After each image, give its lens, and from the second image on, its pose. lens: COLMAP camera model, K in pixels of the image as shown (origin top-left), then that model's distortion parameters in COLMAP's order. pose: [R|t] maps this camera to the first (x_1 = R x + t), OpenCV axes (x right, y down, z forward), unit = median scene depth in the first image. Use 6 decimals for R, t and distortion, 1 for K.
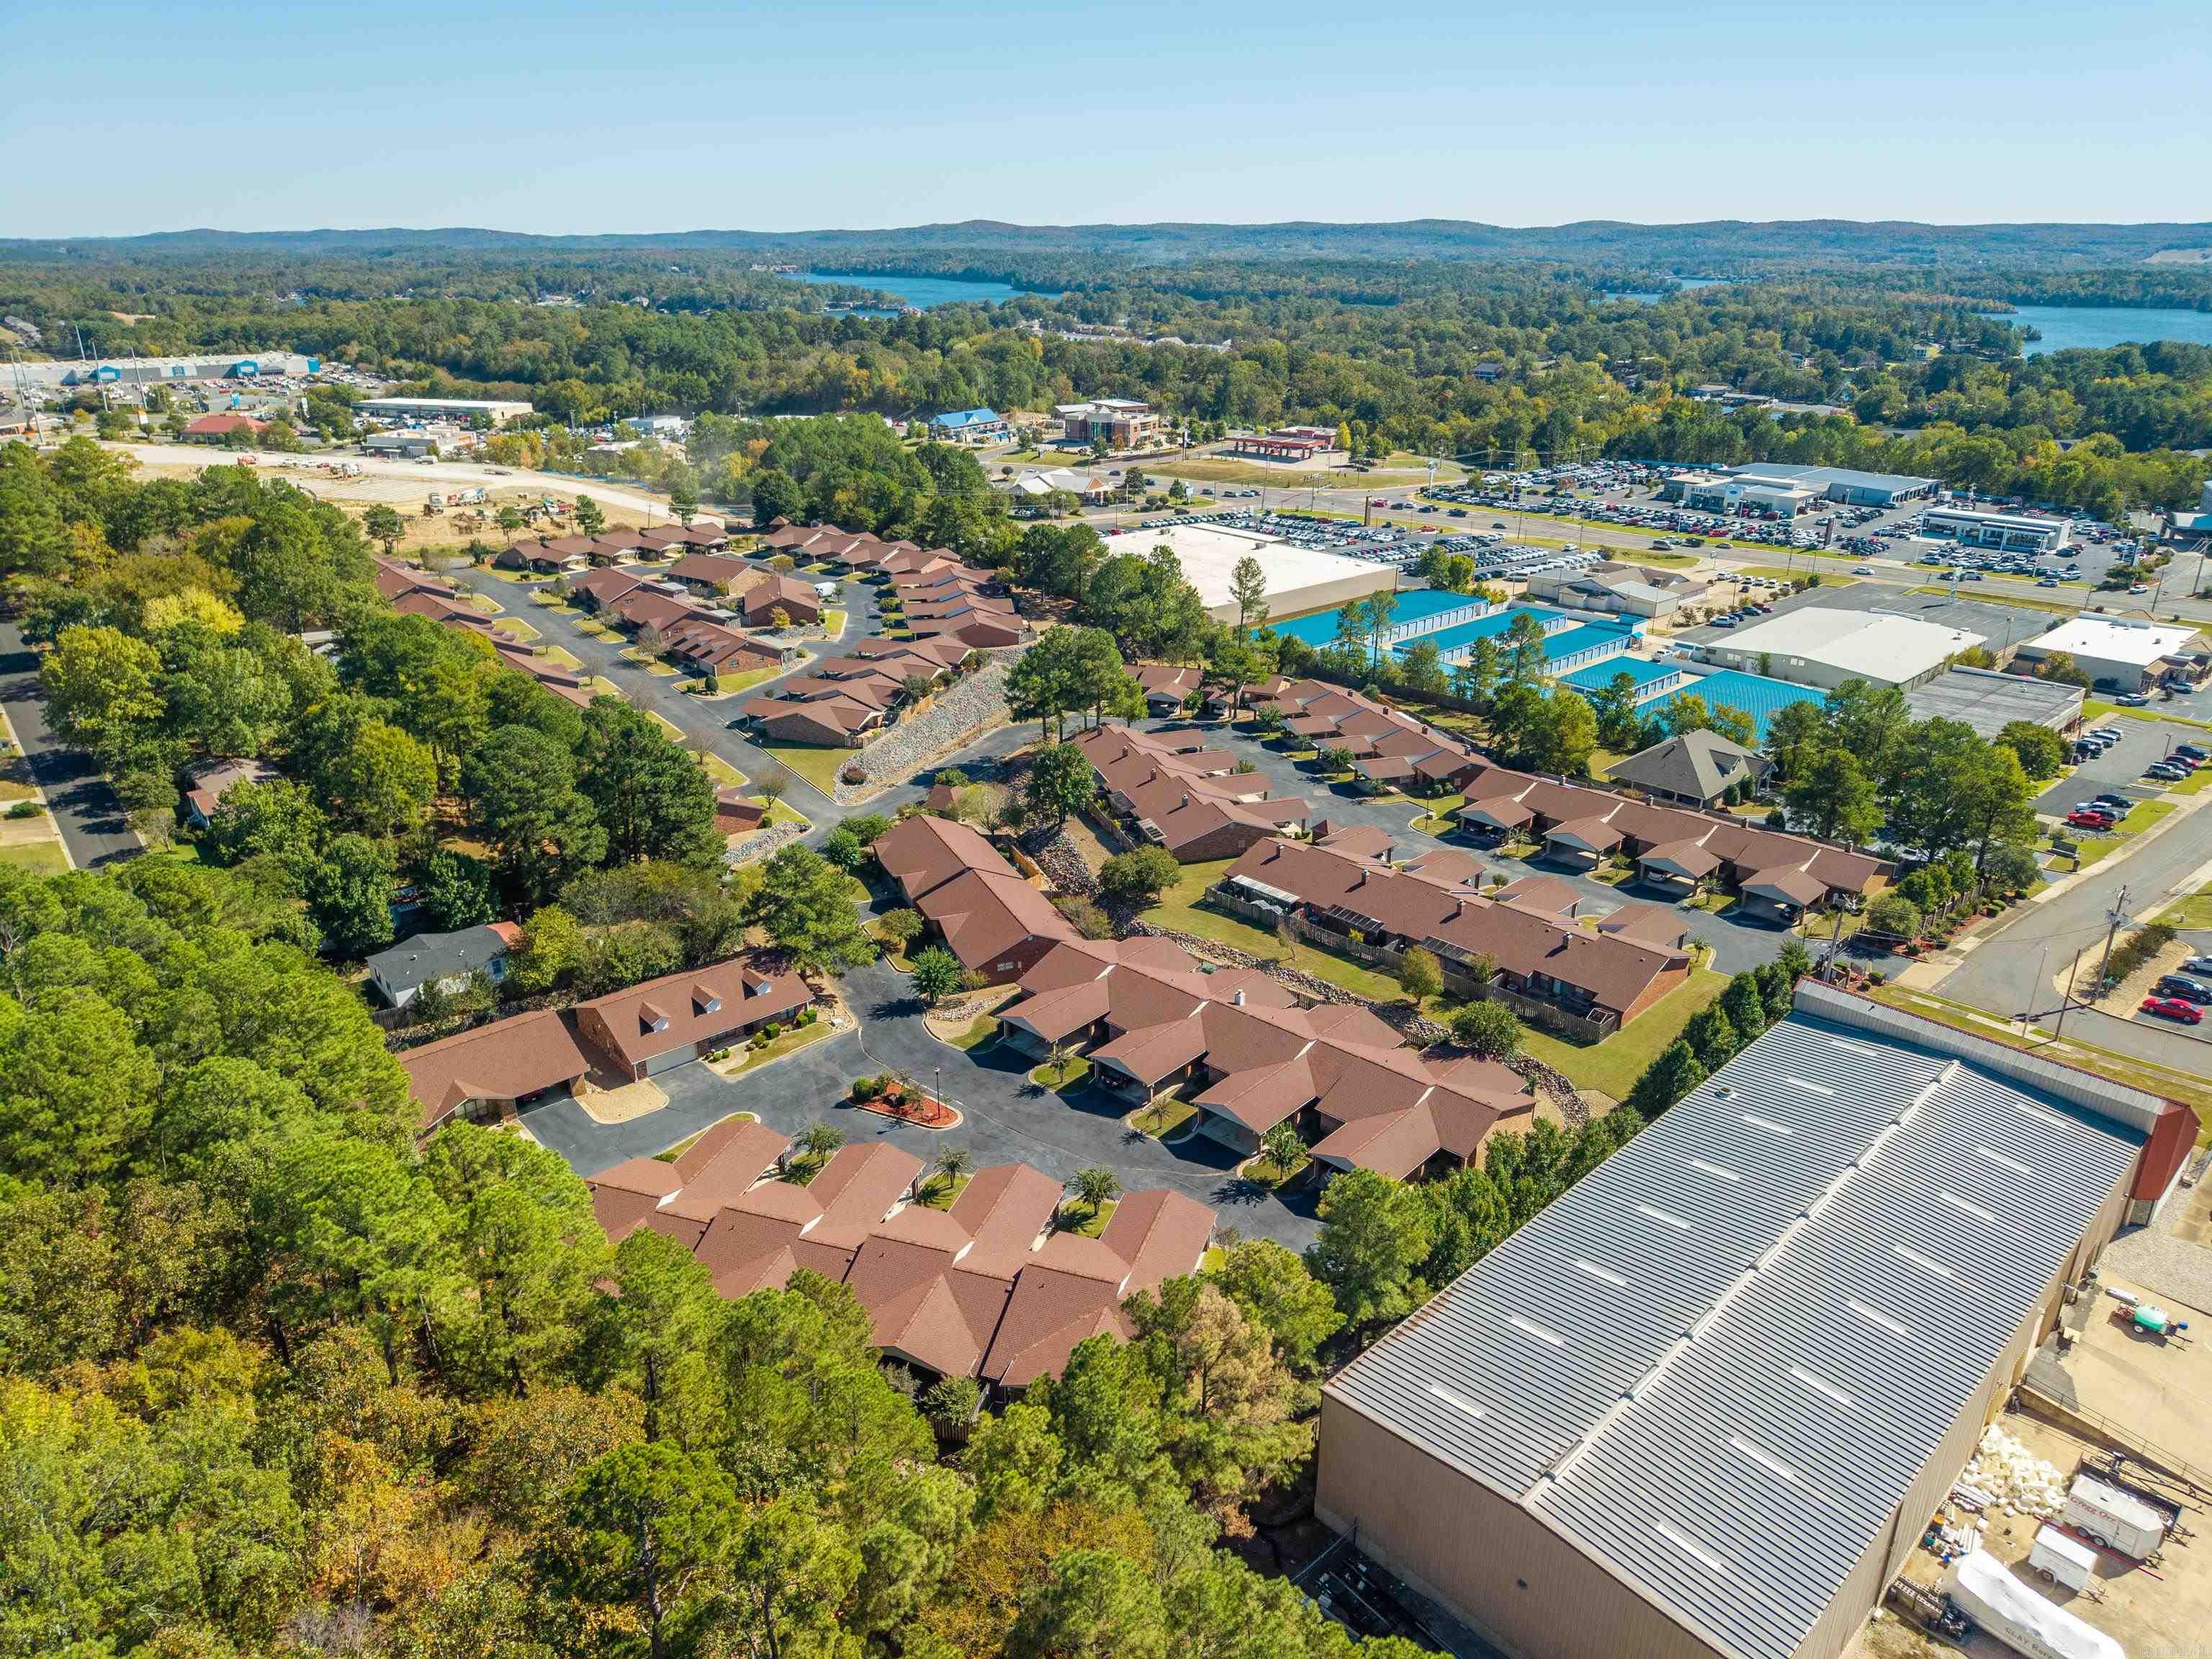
lens RADIAL K [[1513.6, 0, 1106.0], [0, 1513.6, 829.5], [0, 0, 1]] dist [0.065111, 0.000361]
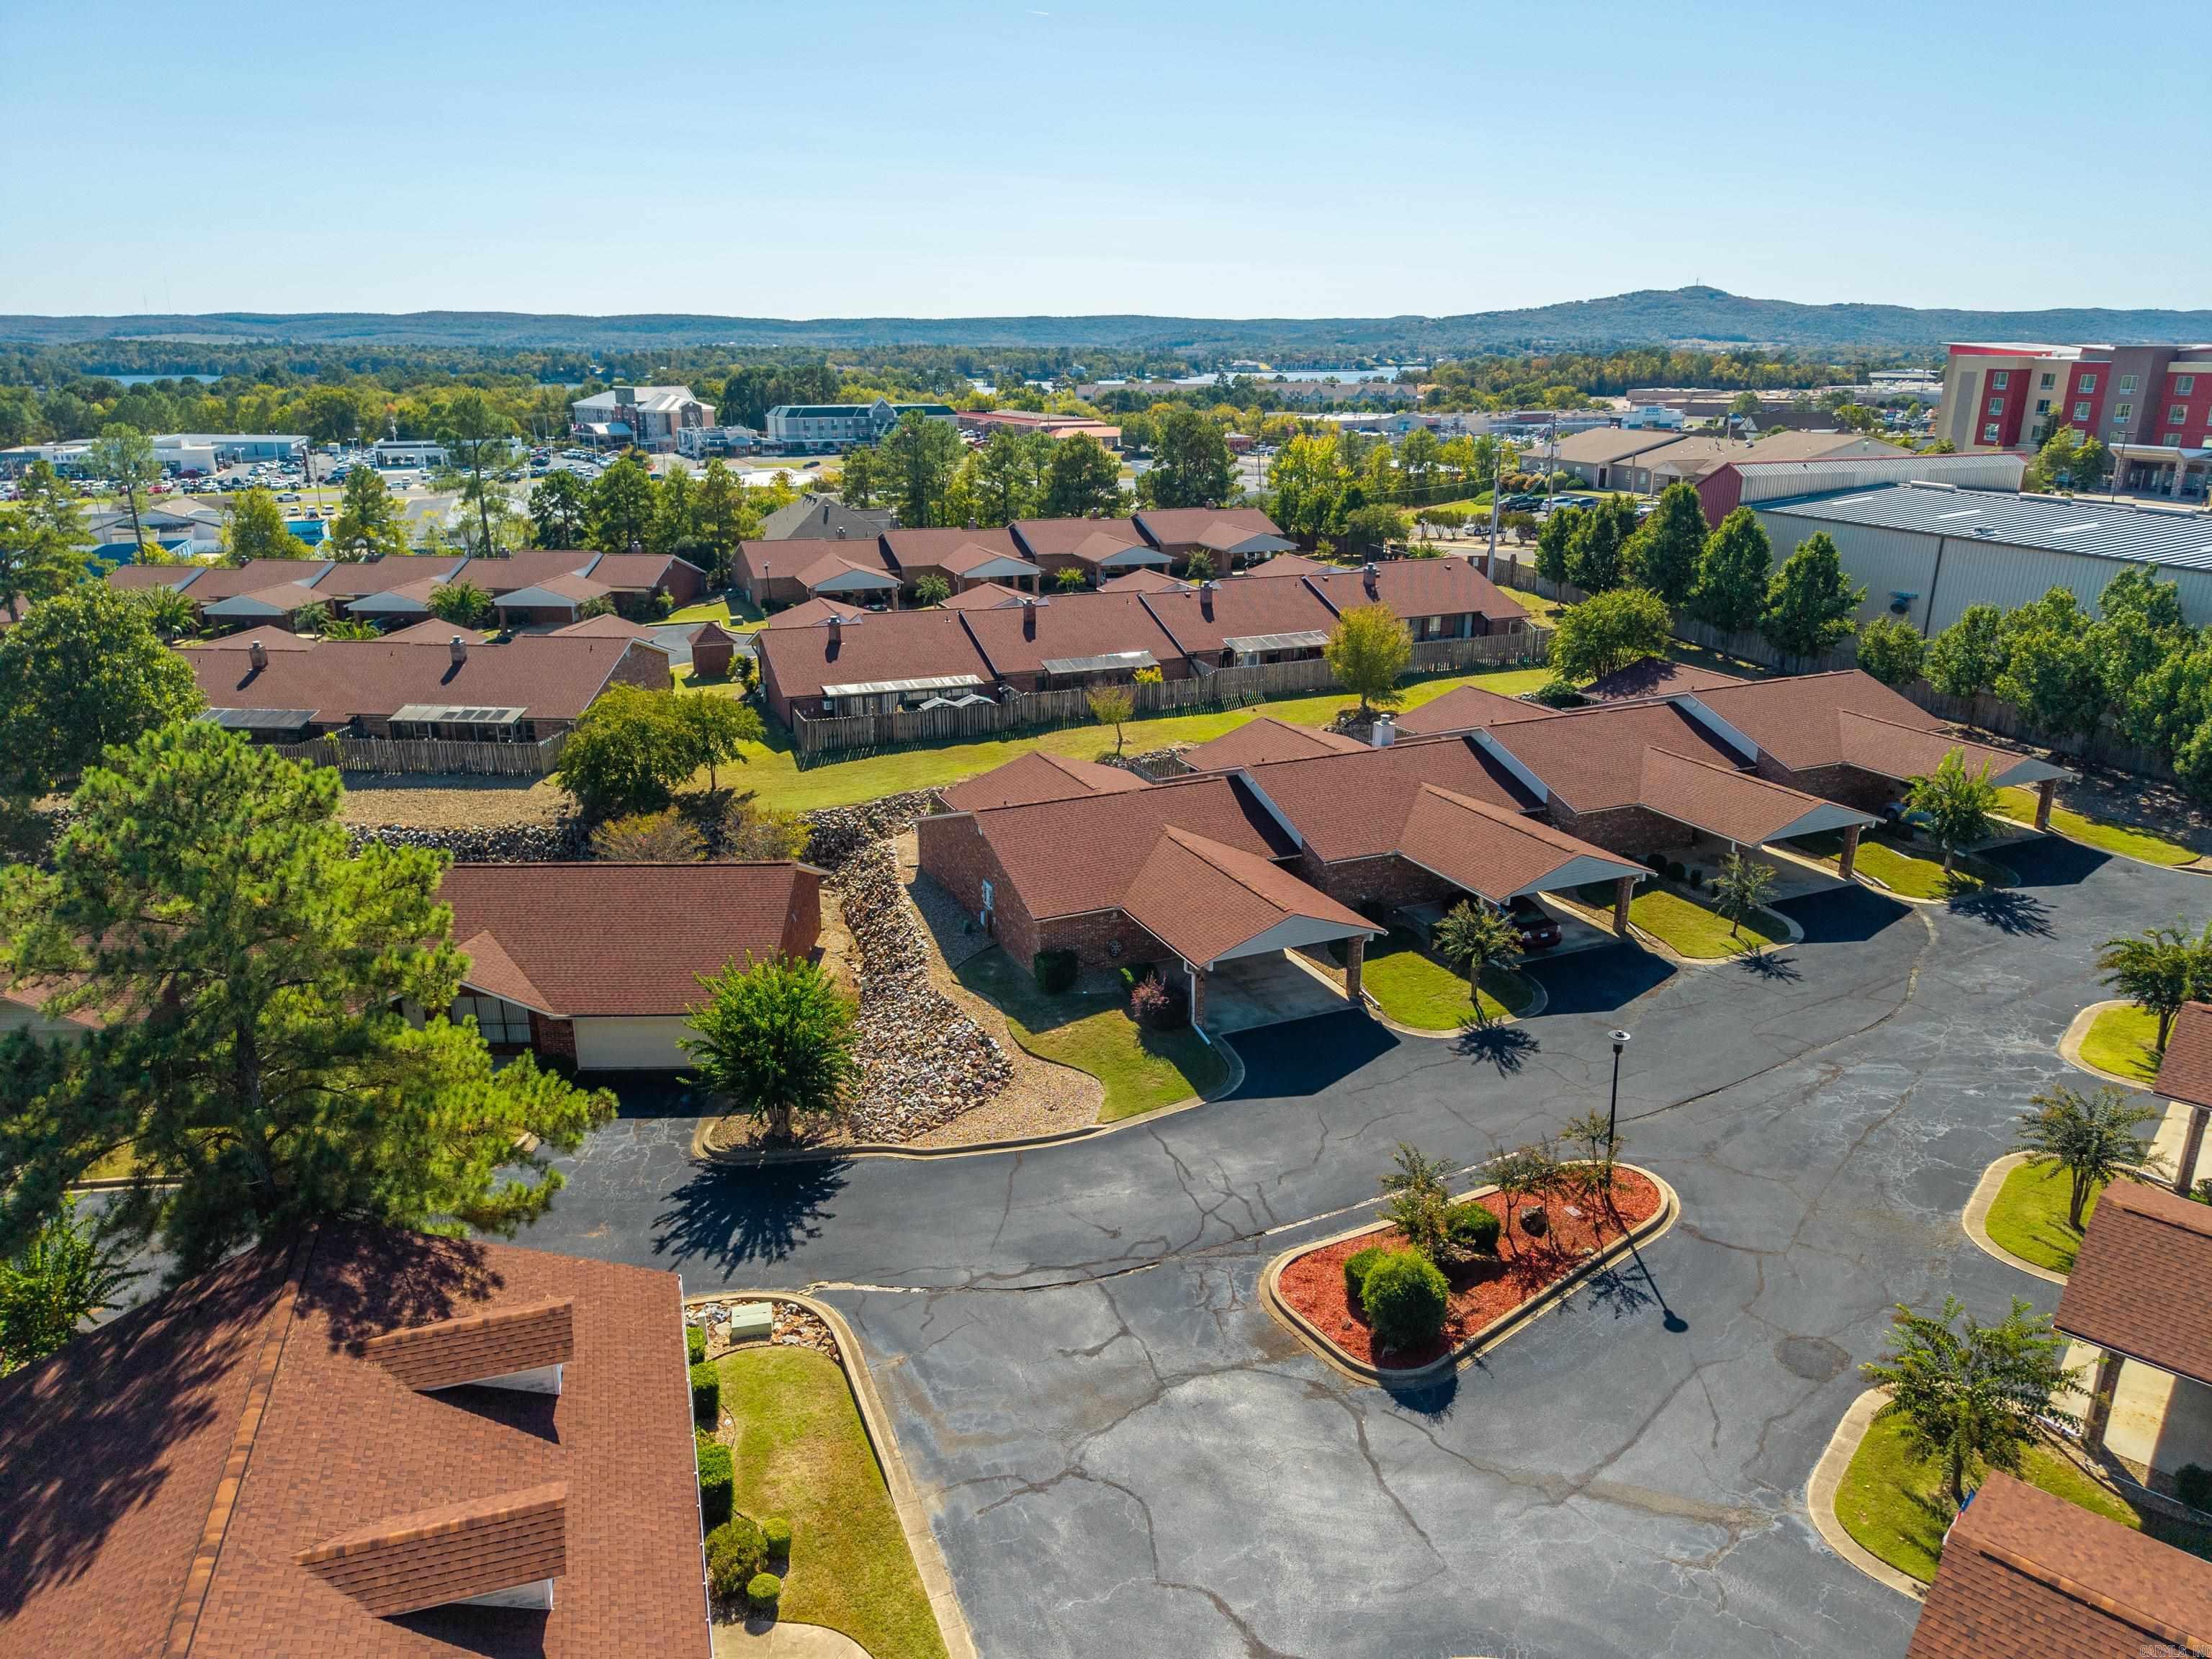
lens RADIAL K [[1495.8, 0, 1106.0], [0, 1495.8, 829.5], [0, 0, 1]] dist [0.008070, -0.000677]
pose [[0.372249, -0.283188, 0.883875, -0.313807], [0.337970, 0.928292, 0.155081, 0.030519], [-0.864411, 0.240994, 0.441265, 0.739932]]
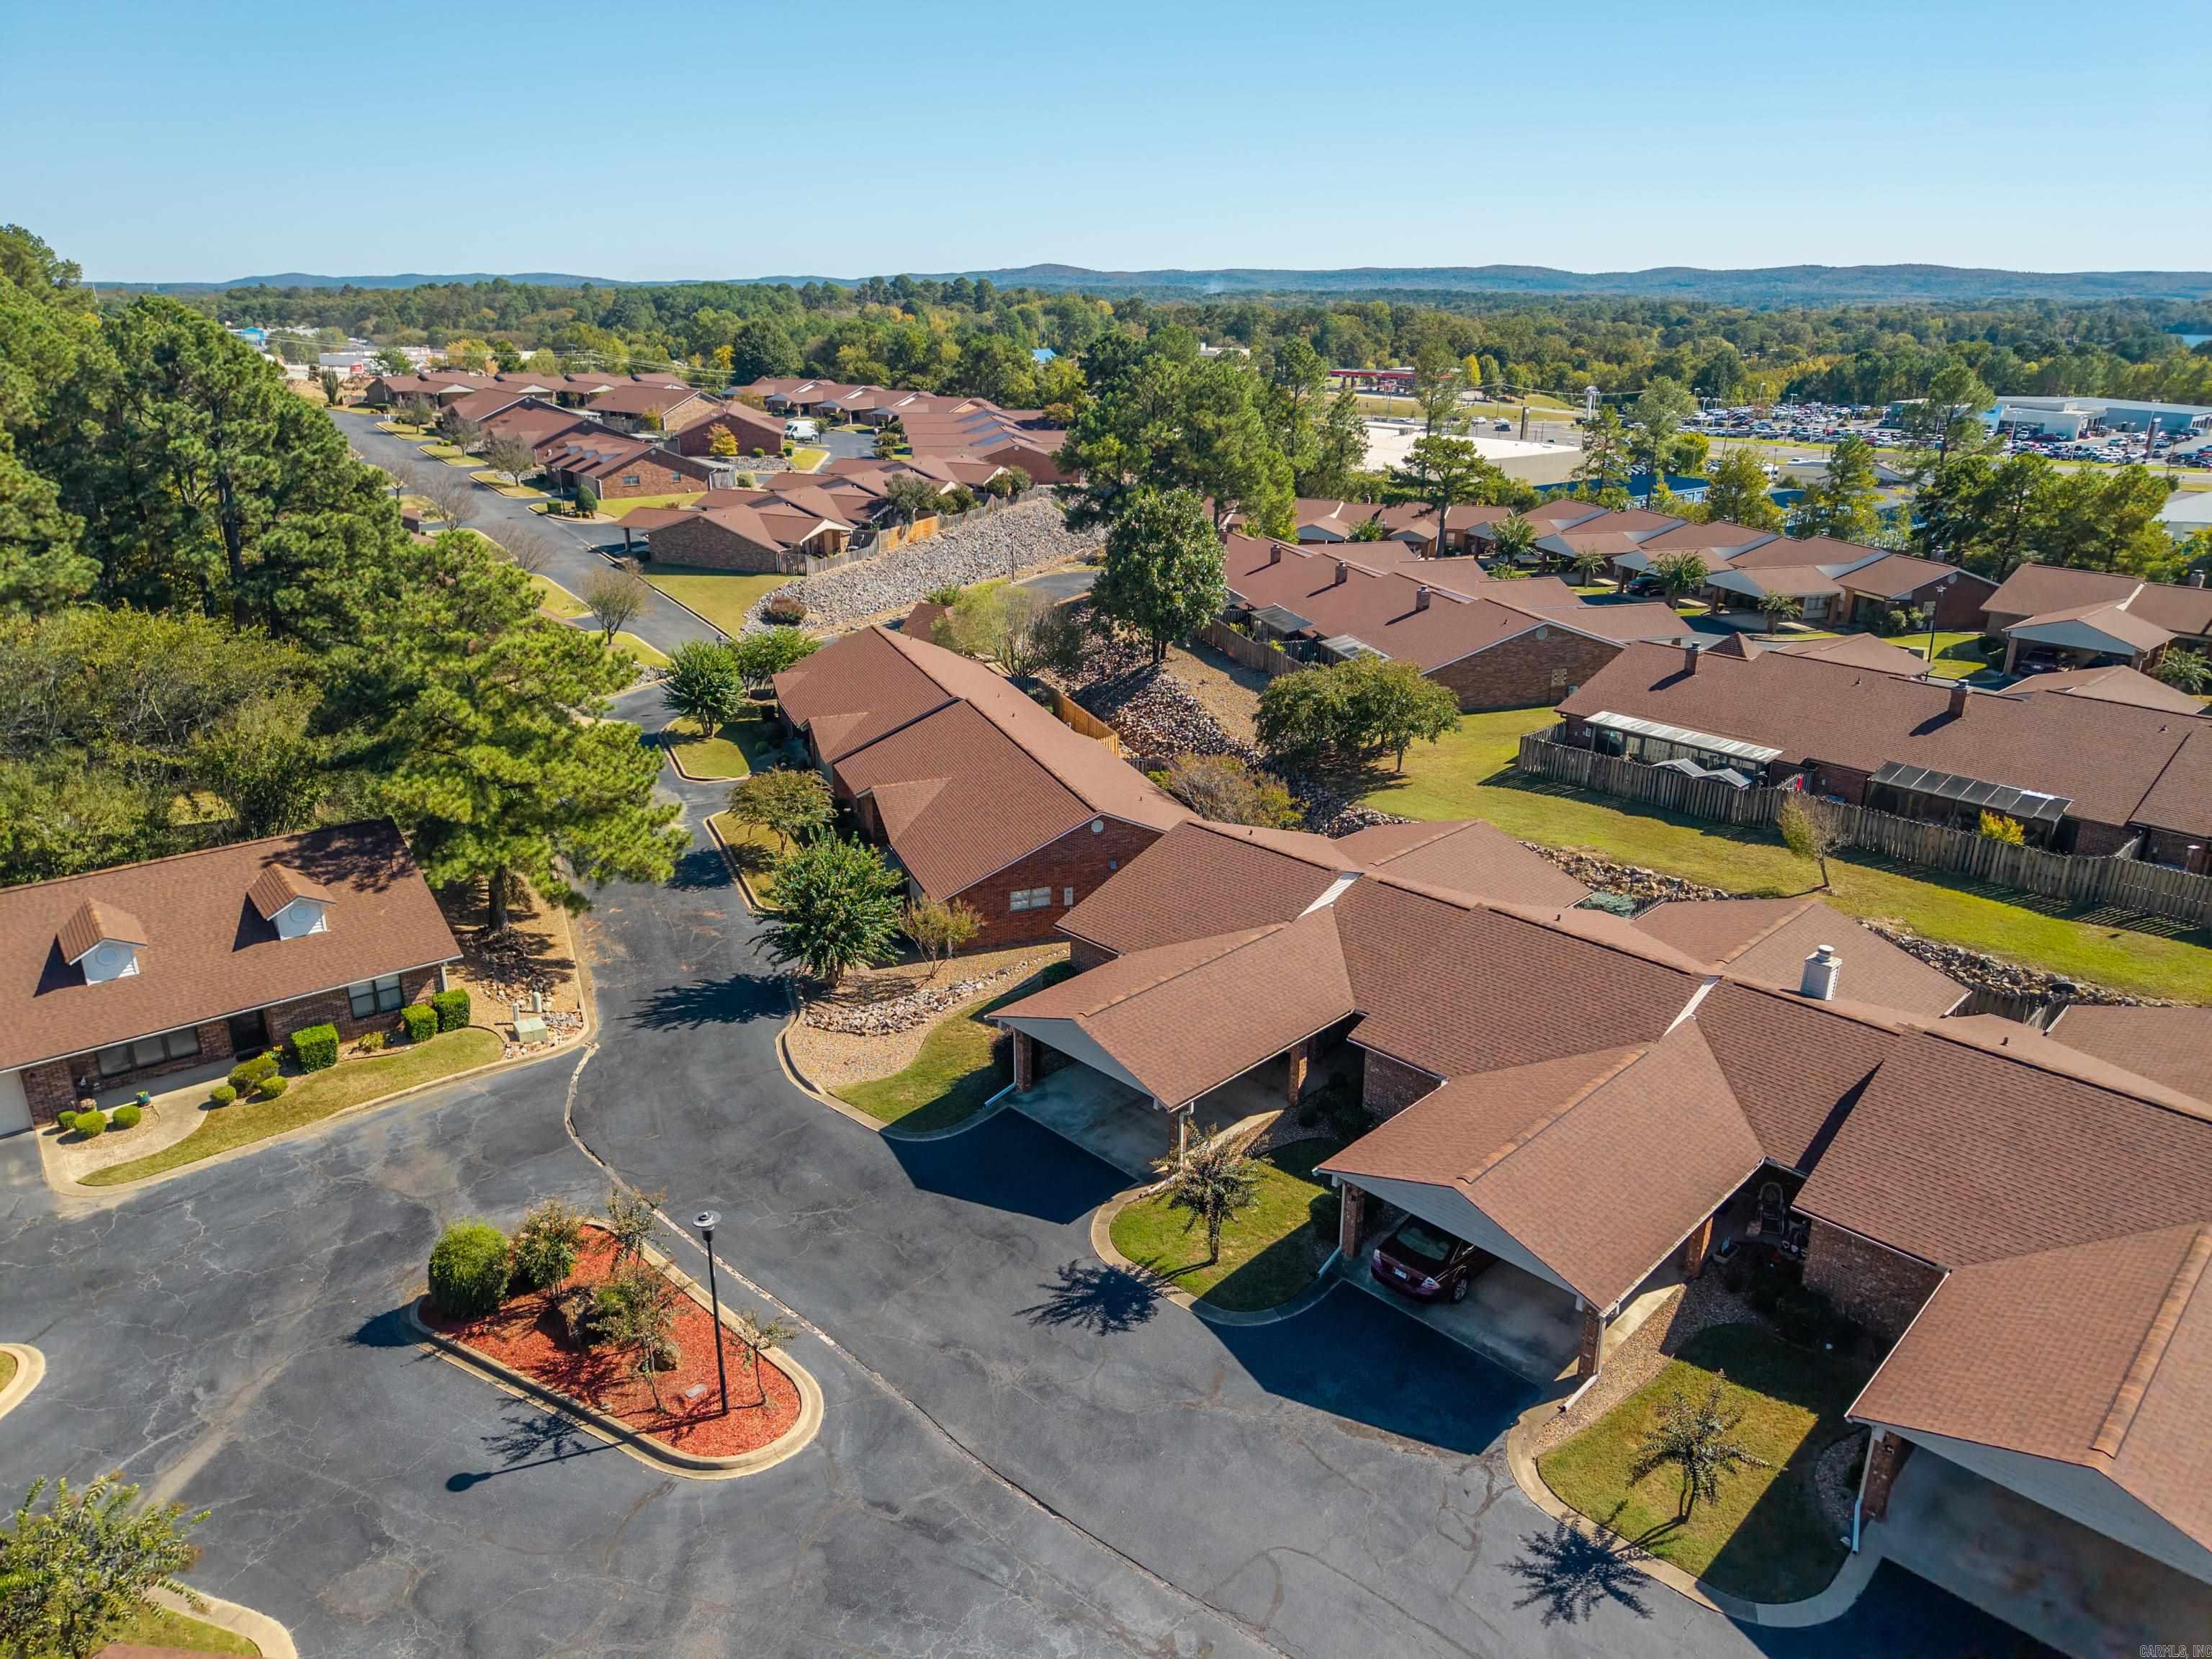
lens RADIAL K [[1495.8, 0, 1106.0], [0, 1495.8, 829.5], [0, 0, 1]] dist [0.008070, -0.000677]
pose [[0.999146, 0.019141, -0.036623, -0.032801], [-0.020375, 0.999227, -0.033626, 0.081419], [0.035951, 0.034344, 0.998763, 0.599606]]
